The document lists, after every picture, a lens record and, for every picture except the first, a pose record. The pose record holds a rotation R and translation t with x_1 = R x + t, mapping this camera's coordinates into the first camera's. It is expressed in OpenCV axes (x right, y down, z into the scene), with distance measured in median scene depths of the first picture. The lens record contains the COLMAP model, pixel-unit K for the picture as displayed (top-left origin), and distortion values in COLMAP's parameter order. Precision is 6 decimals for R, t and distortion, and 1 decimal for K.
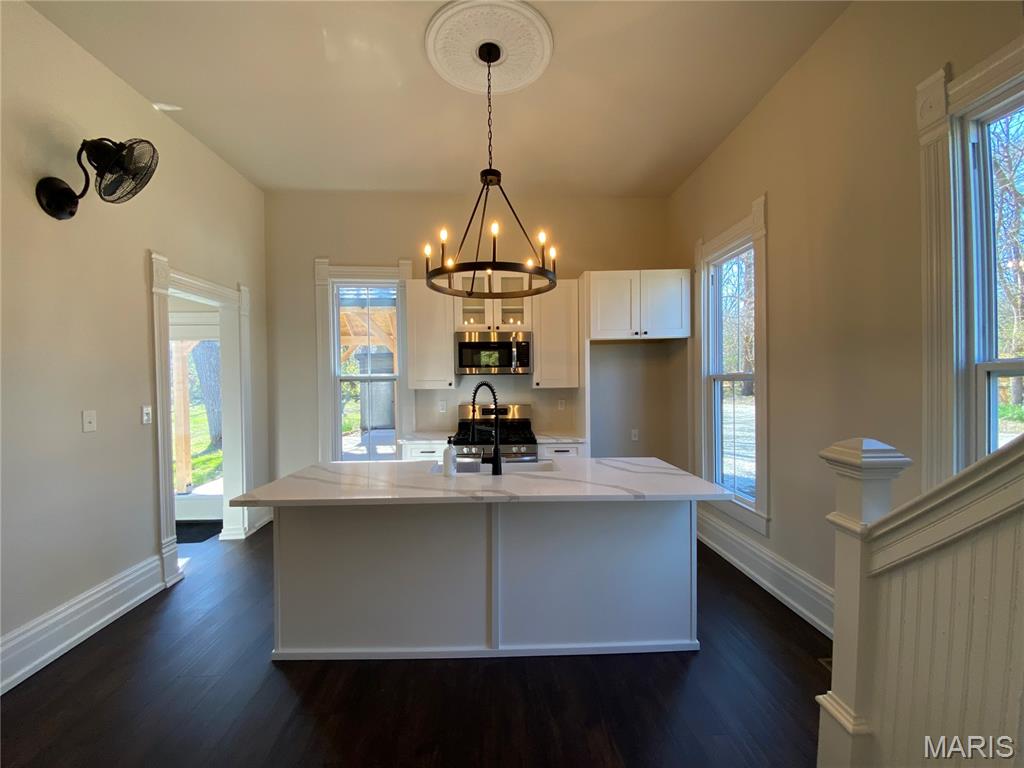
lens RADIAL K [[424.0, 0, 513.1], [0, 424.0, 386.5], [0, 0, 1]] dist [-0.000027, -0.000652]
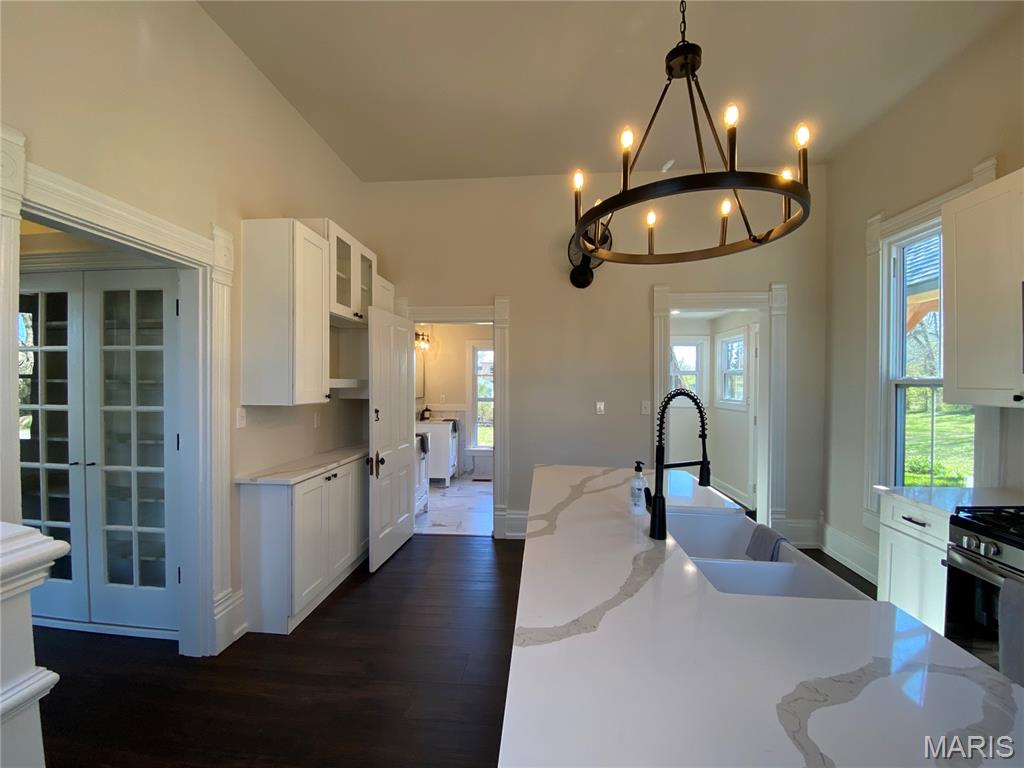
lens RADIAL K [[424.0, 0, 513.1], [0, 424.0, 386.5], [0, 0, 1]] dist [-0.000027, -0.000652]
pose [[-0.124035, 0.007983, -0.992246, 0.374253], [-0.028713, 0.999520, 0.011630, -0.005552], [0.991862, 0.029933, -0.123746, 0.549572]]
